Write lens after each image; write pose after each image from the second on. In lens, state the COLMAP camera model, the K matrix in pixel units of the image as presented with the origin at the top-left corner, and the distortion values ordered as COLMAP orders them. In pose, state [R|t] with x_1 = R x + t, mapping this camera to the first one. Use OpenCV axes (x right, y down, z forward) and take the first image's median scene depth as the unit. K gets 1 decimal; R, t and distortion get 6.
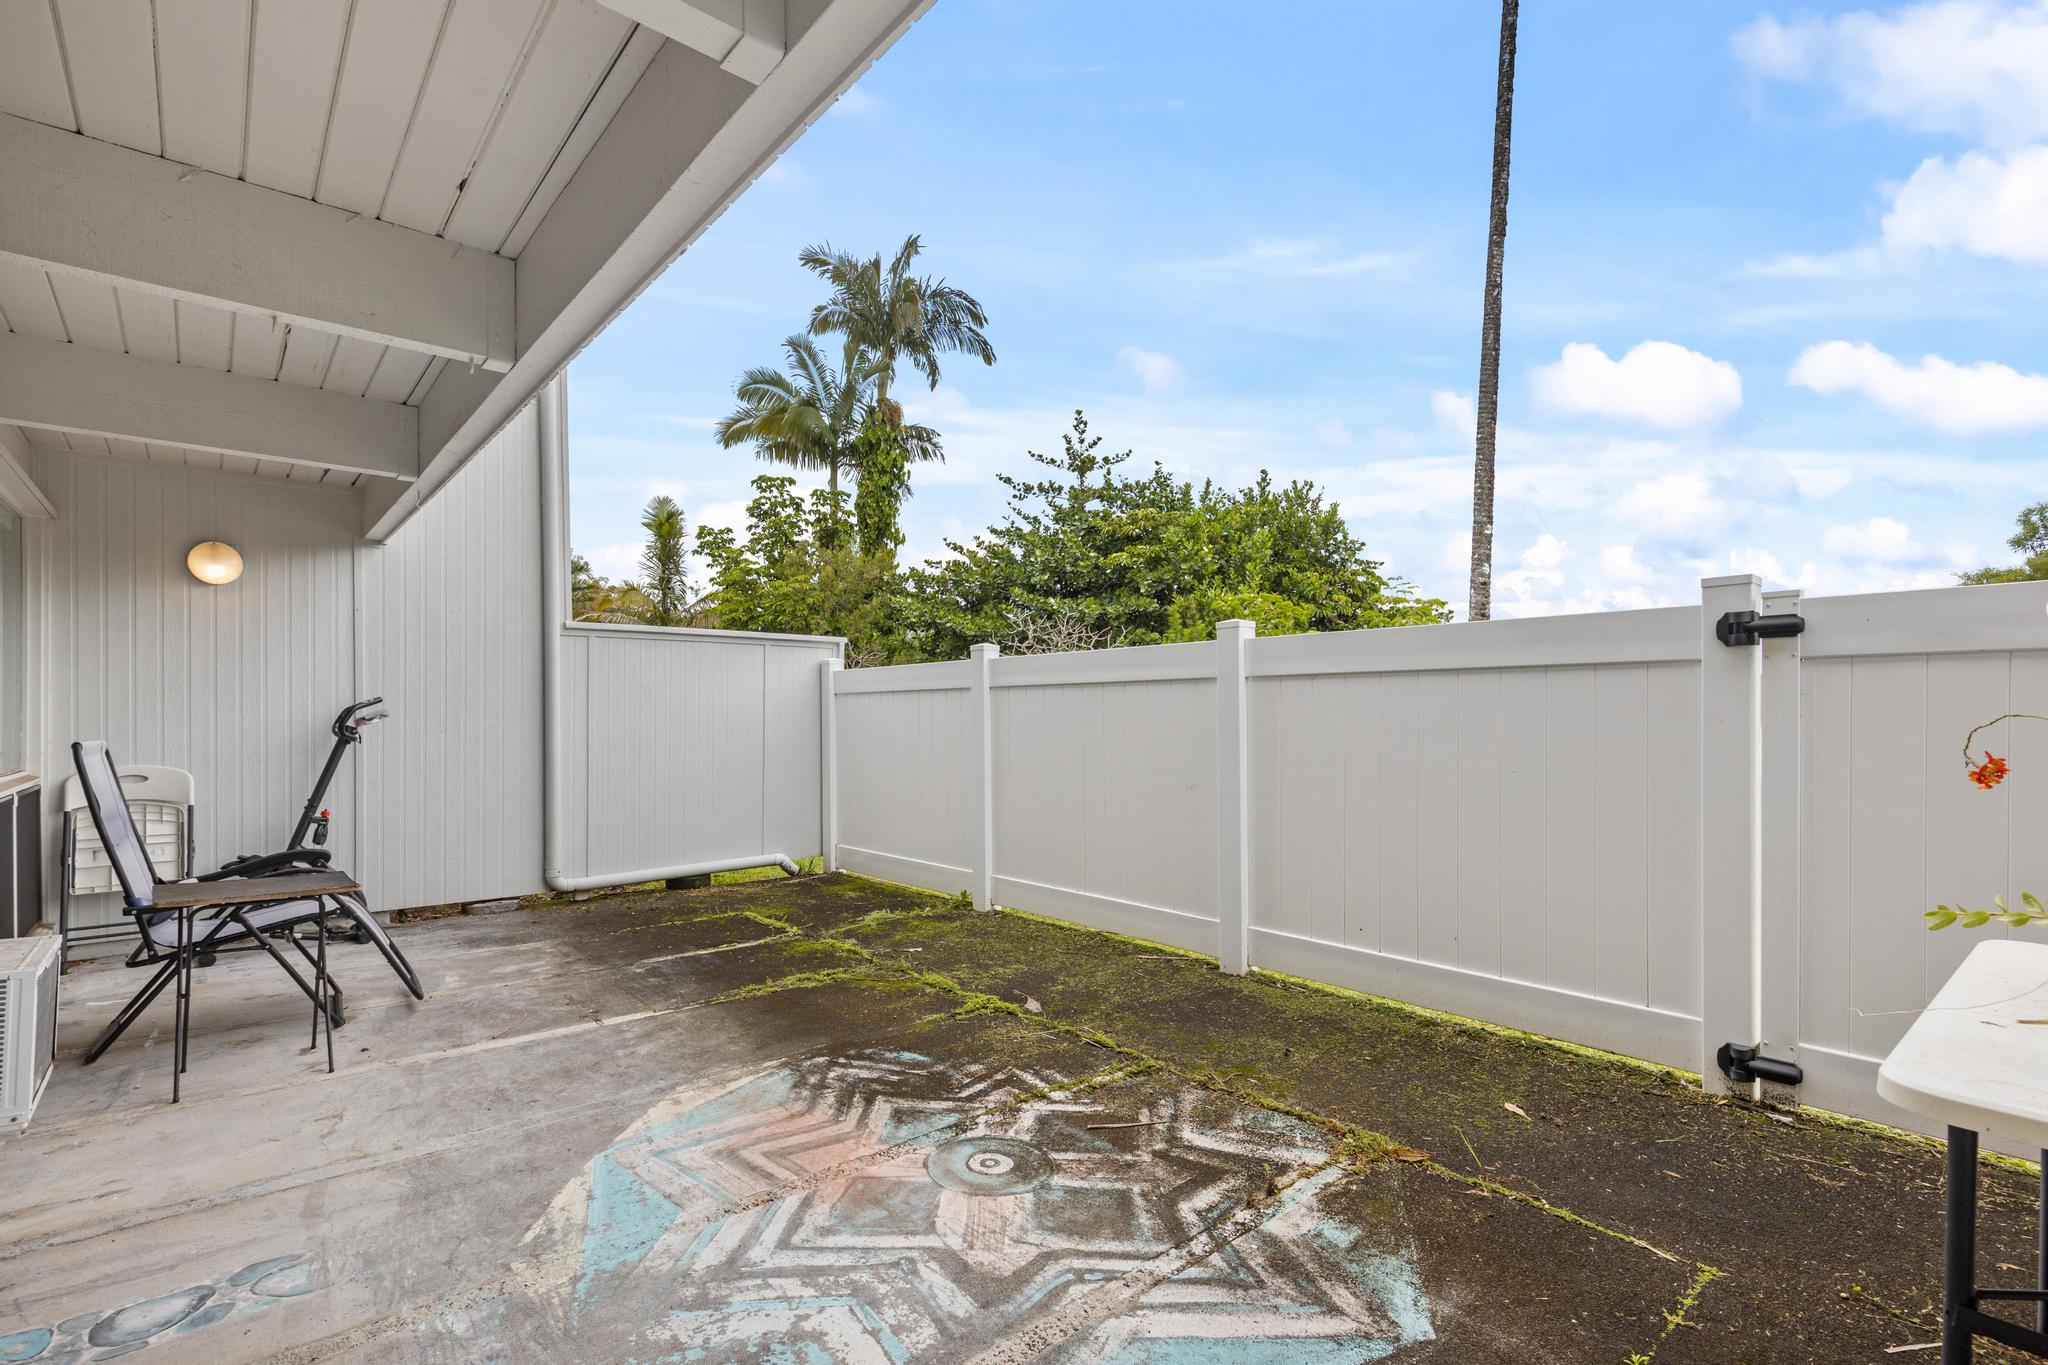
lens RADIAL K [[928.0, 0, 1014.1], [0, 928.0, 716.7], [0, 0, 1]] dist [0.002619, -0.000048]
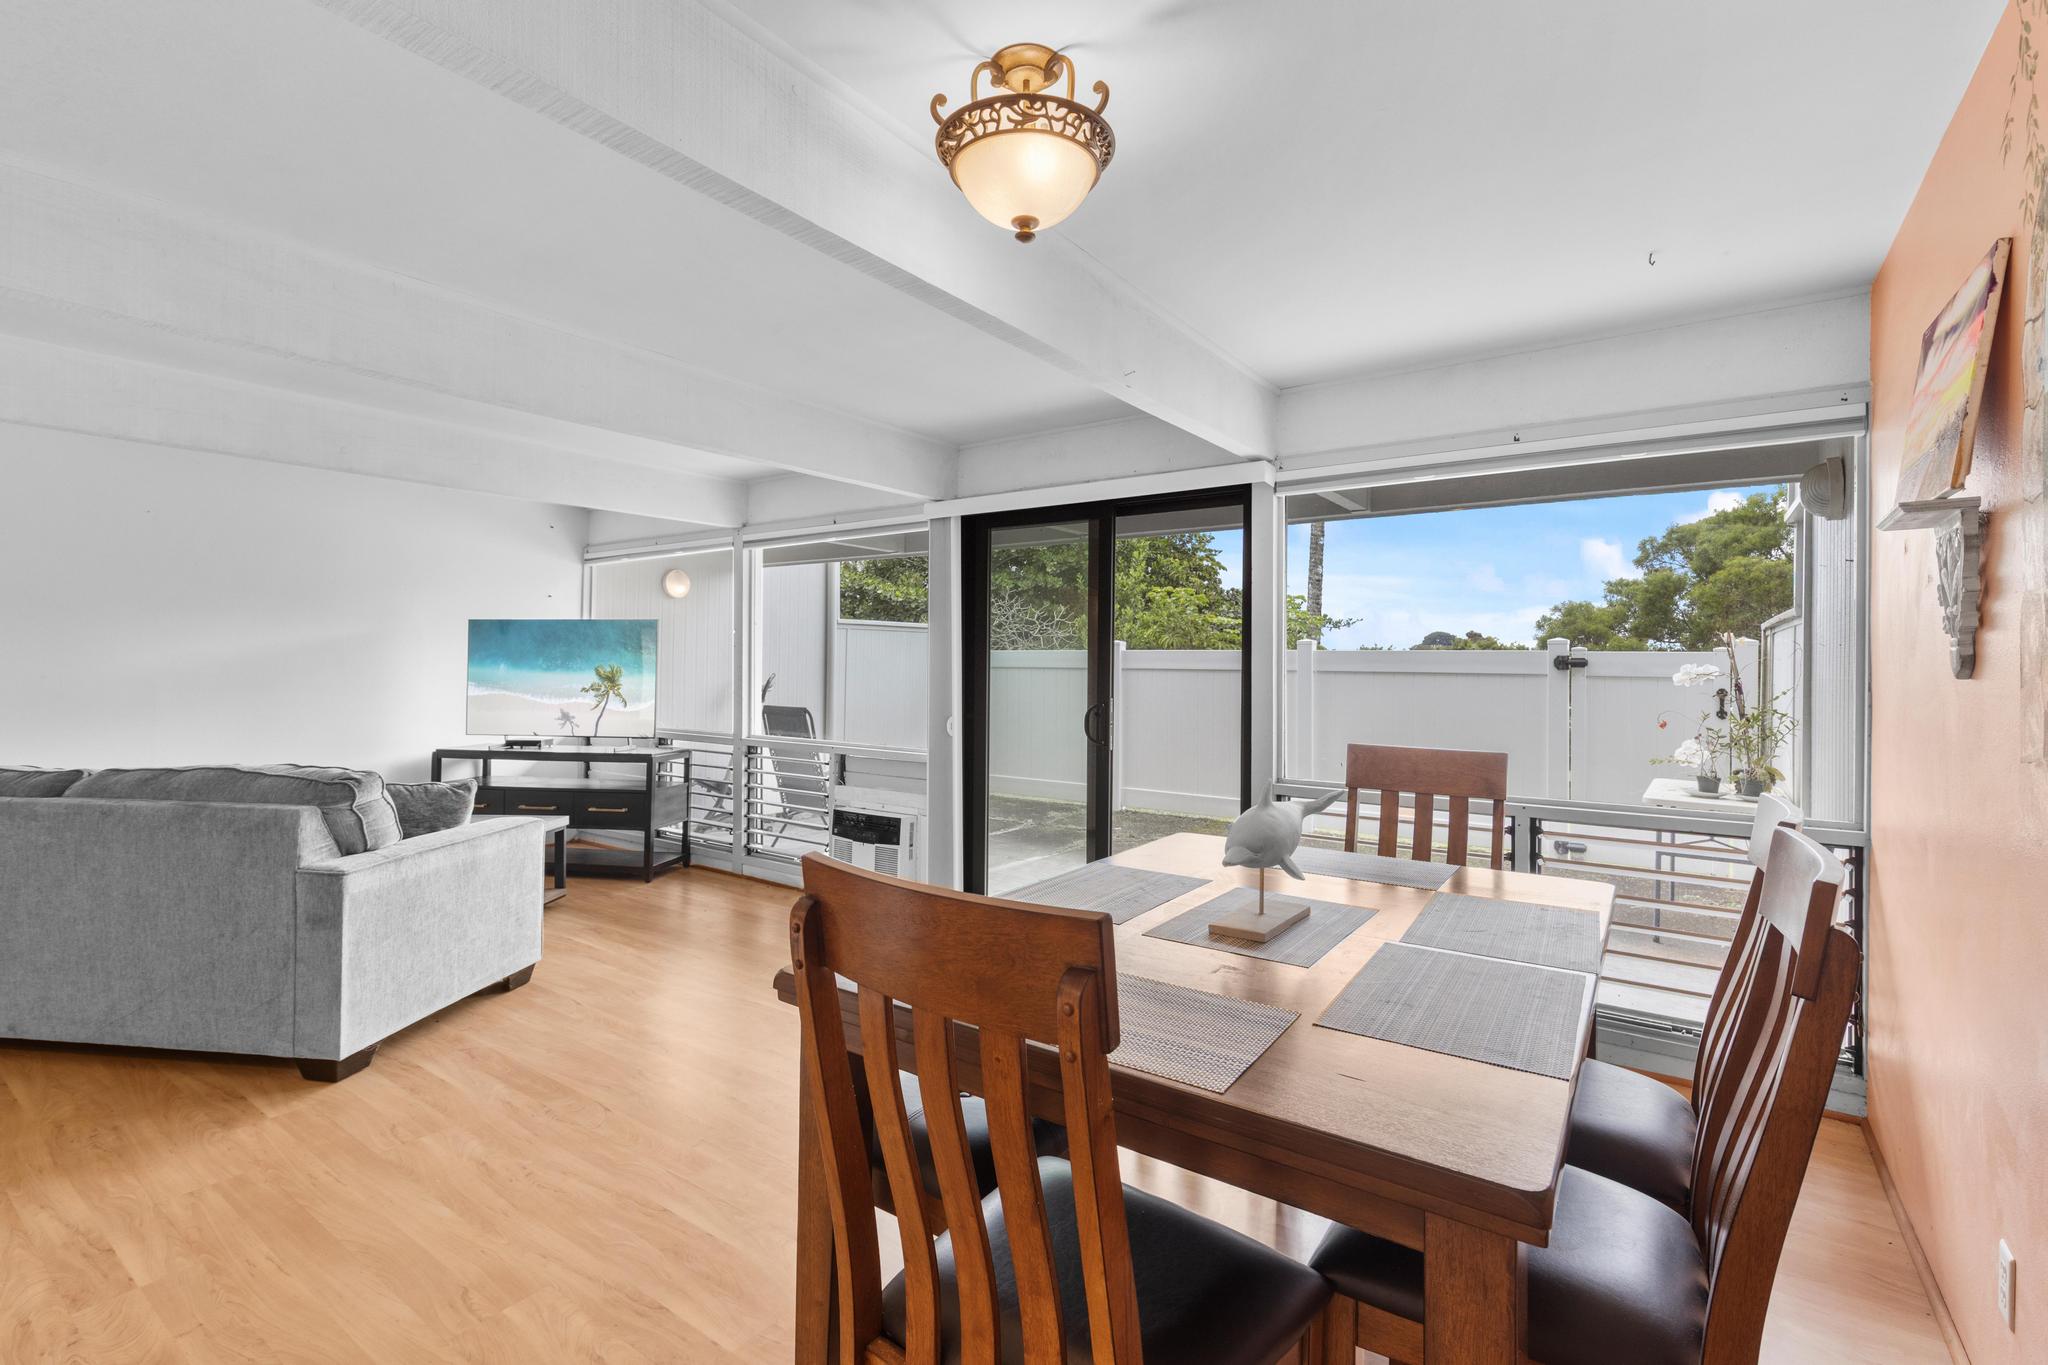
lens RADIAL K [[928.4, 0, 1016.0], [0, 928.4, 658.9], [0, 0, 1]] dist [0.001515, 0.000153]
pose [[0.971074, 0.015226, 0.238293, -0.235388], [-0.014023, 0.999879, -0.006742, -0.014260], [-0.238366, 0.003206, 0.971170, -0.199637]]
